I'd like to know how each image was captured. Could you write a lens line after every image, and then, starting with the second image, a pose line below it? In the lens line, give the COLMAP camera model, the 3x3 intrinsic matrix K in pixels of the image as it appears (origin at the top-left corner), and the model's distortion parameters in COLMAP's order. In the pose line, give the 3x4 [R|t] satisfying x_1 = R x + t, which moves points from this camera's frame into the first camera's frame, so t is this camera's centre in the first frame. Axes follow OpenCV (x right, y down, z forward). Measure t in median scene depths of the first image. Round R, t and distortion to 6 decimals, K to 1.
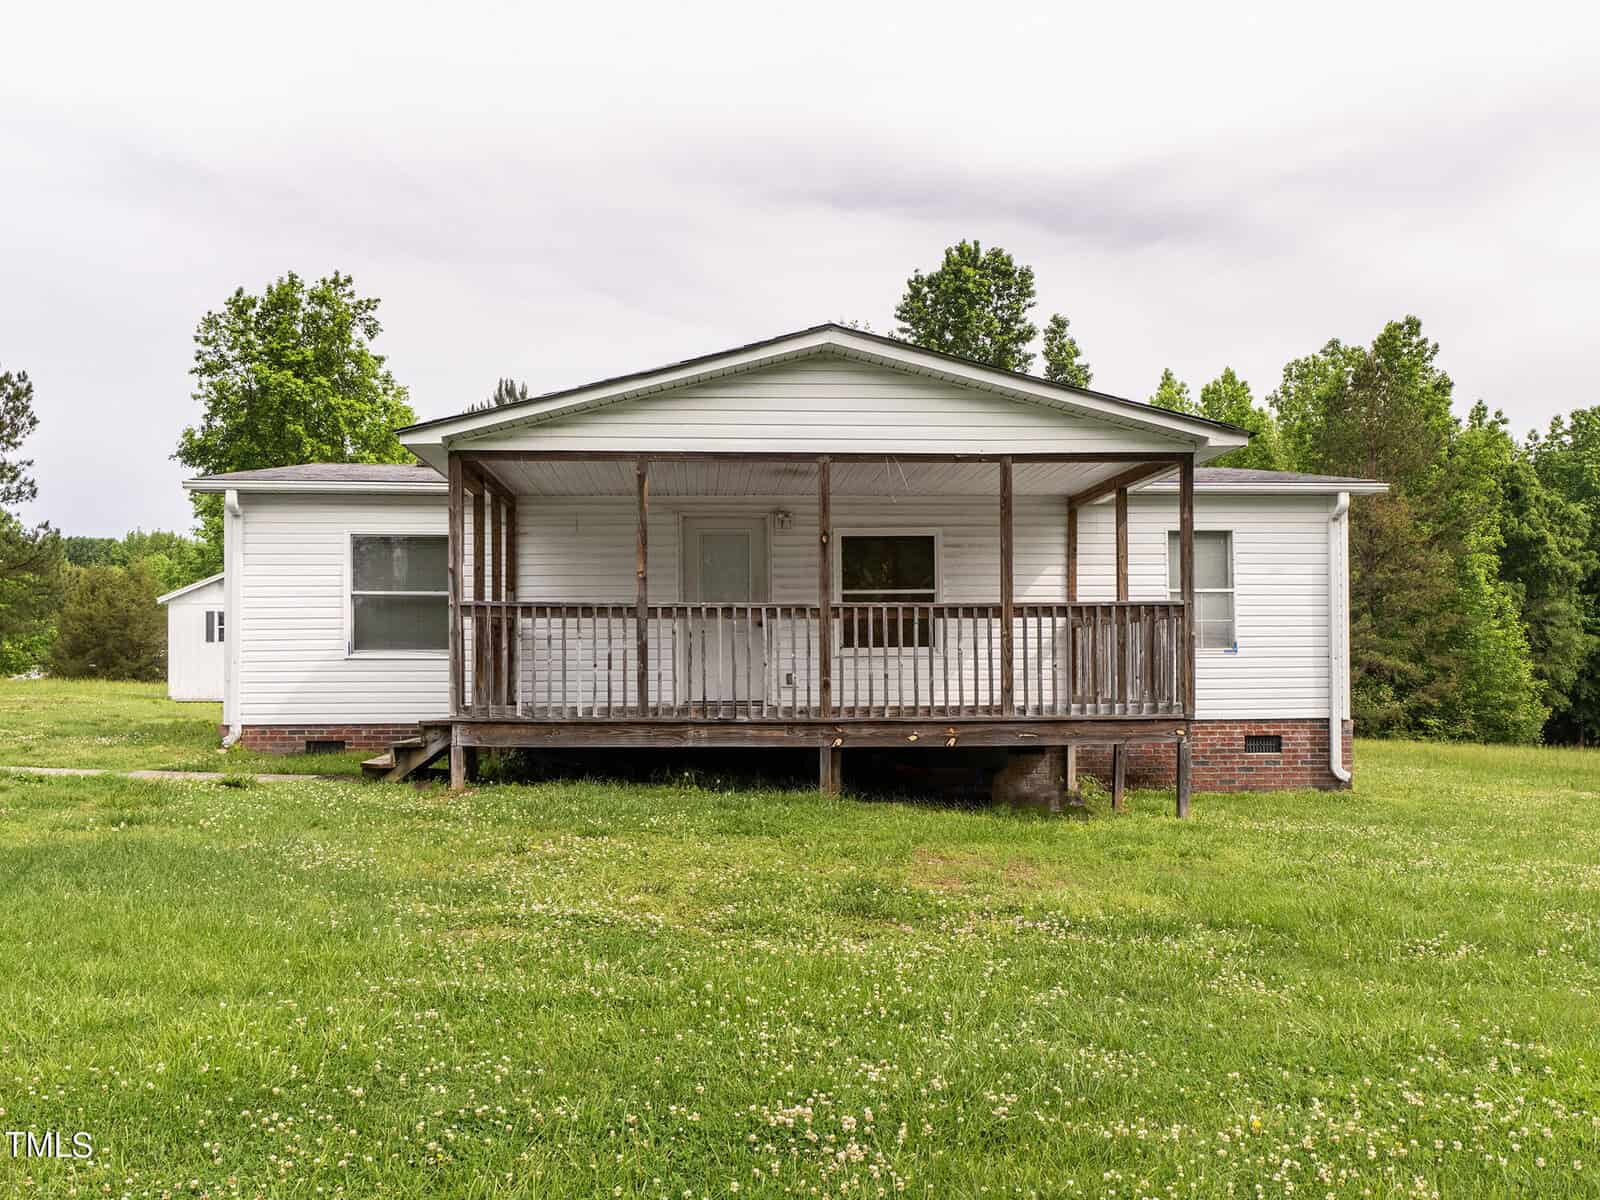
lens RADIAL K [[1295.6, 0, 794.6], [0, 1295.6, 649.7], [0, 0, 1]] dist [-0.001220, 0.000042]
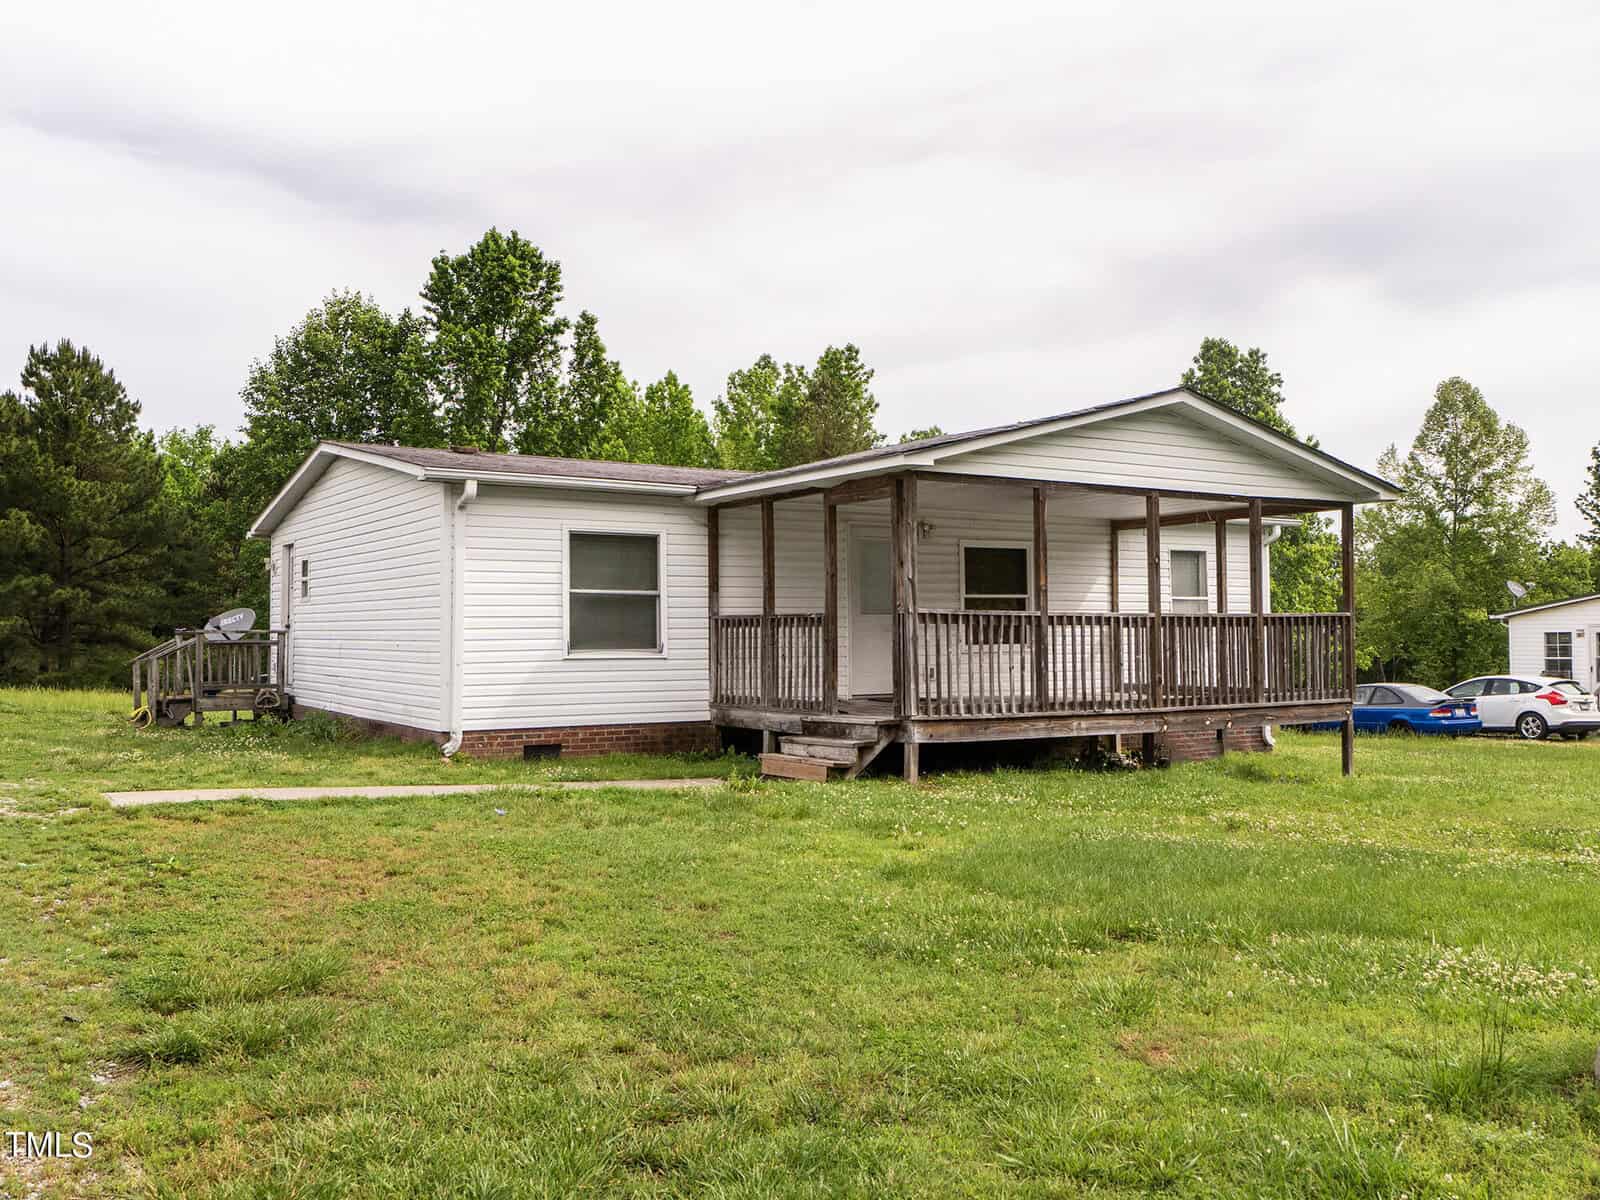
lens RADIAL K [[1278.8, 0, 797.2], [0, 1278.8, 599.2], [0, 0, 1]] dist [-0.020876, 0.000444]
pose [[0.893848, 0.012771, 0.448189, -0.586895], [-0.001856, 0.999691, -0.024783, -0.013562], [-0.448367, 0.021320, 0.893595, 0.063956]]
